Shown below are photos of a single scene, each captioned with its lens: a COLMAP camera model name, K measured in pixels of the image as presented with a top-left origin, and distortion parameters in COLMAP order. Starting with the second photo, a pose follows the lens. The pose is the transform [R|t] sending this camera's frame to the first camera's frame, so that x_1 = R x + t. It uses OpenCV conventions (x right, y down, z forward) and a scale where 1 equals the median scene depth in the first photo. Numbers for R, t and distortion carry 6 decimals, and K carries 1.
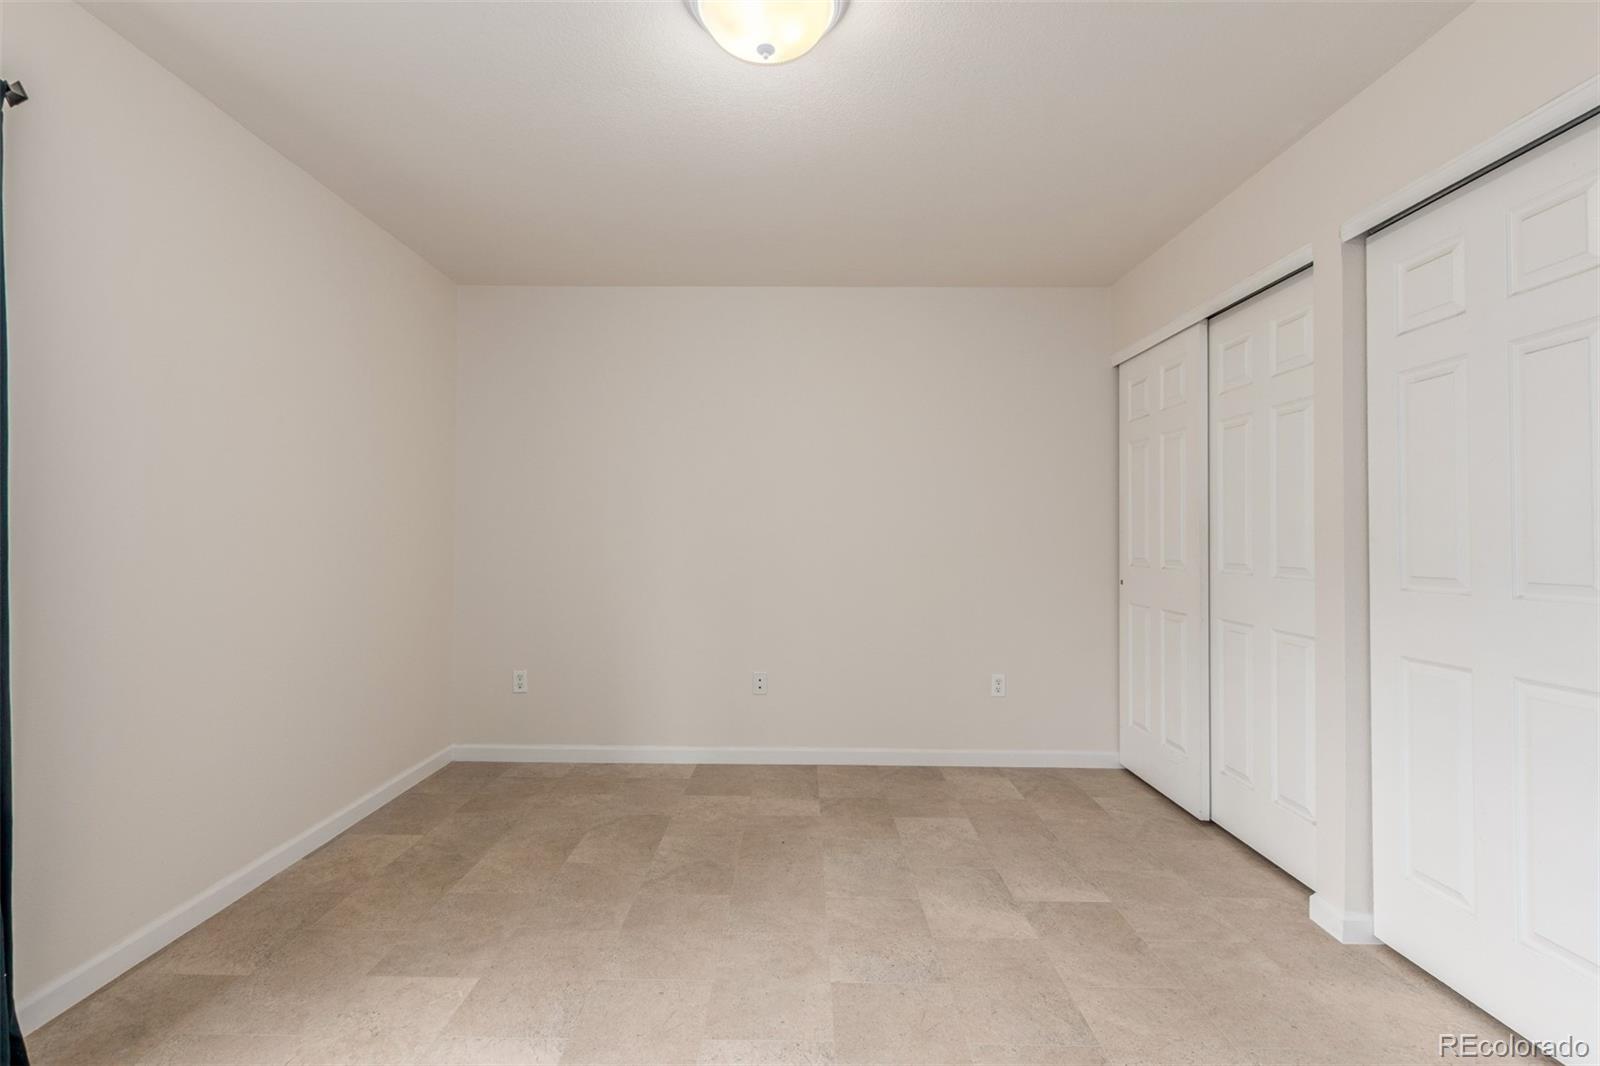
lens RADIAL K [[740.1, 0, 805.3], [0, 740.1, 526.6], [0, 0, 1]] dist [0.011194, -0.004773]
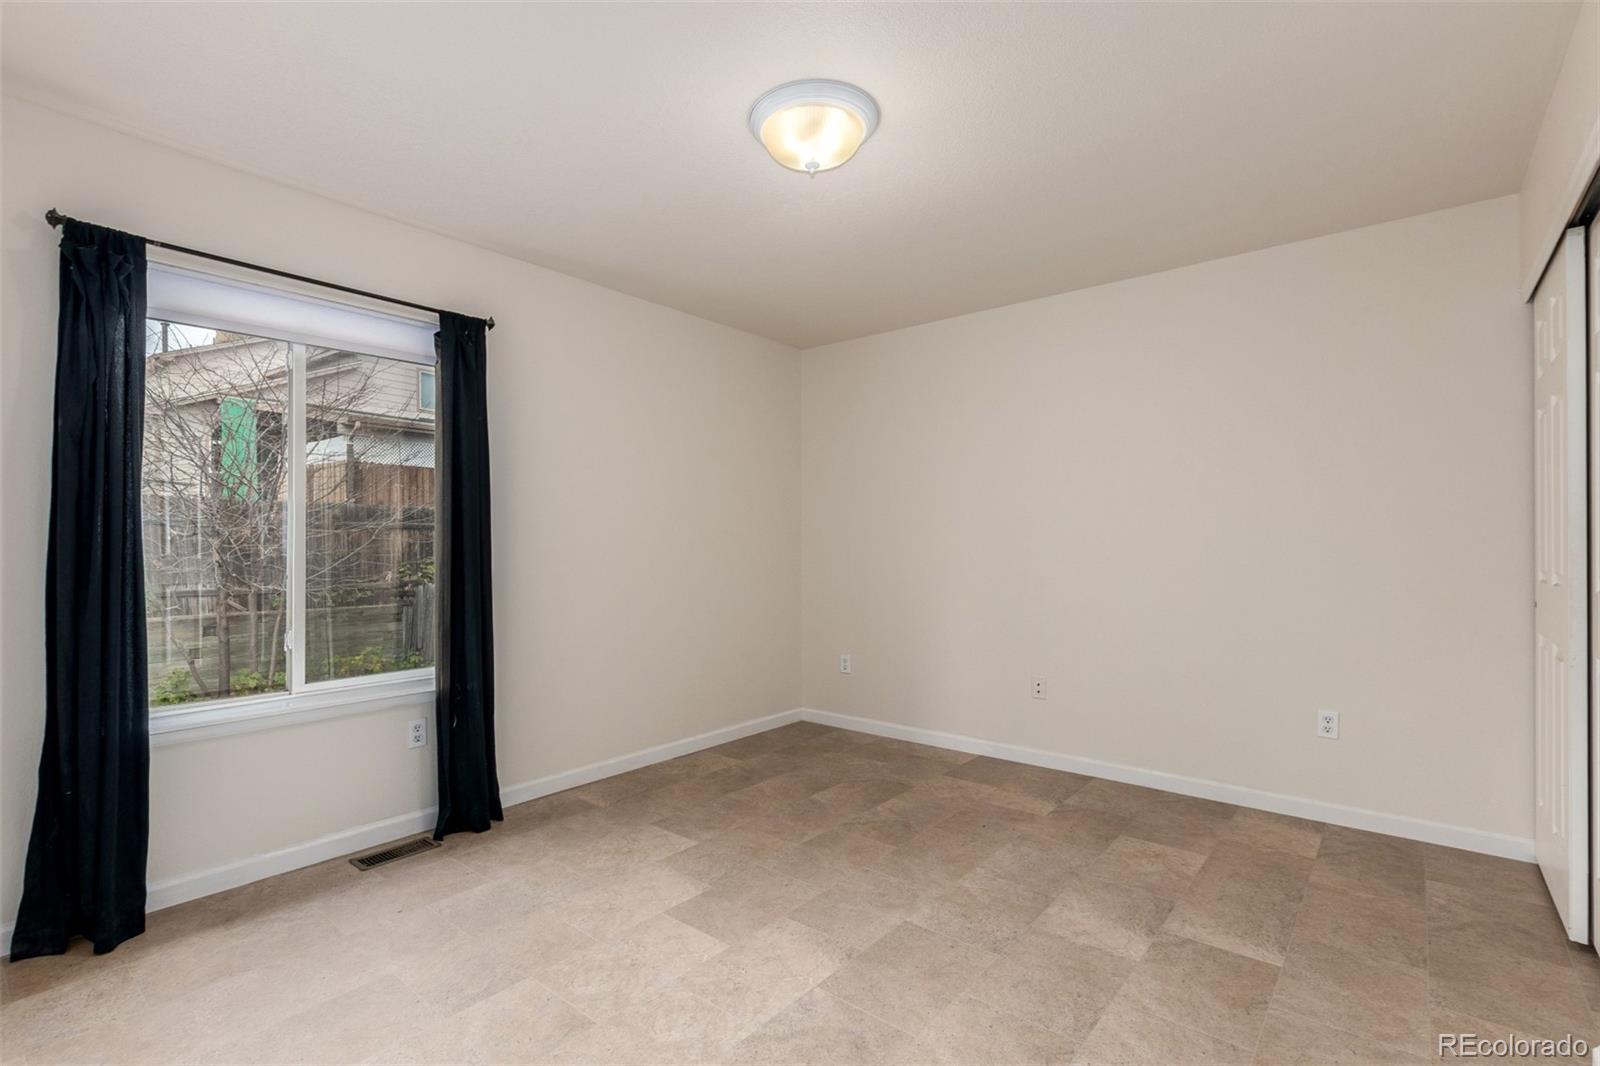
lens RADIAL K [[740.1, 0, 785.0], [0, 740.1, 546.9], [0, 0, 1]] dist [0.011194, -0.004773]
pose [[0.773135, -0.006387, -0.634209, 0.416934], [0.014585, 0.999864, 0.007712, 0.003807], [0.634074, -0.015212, 0.773123, -0.017966]]
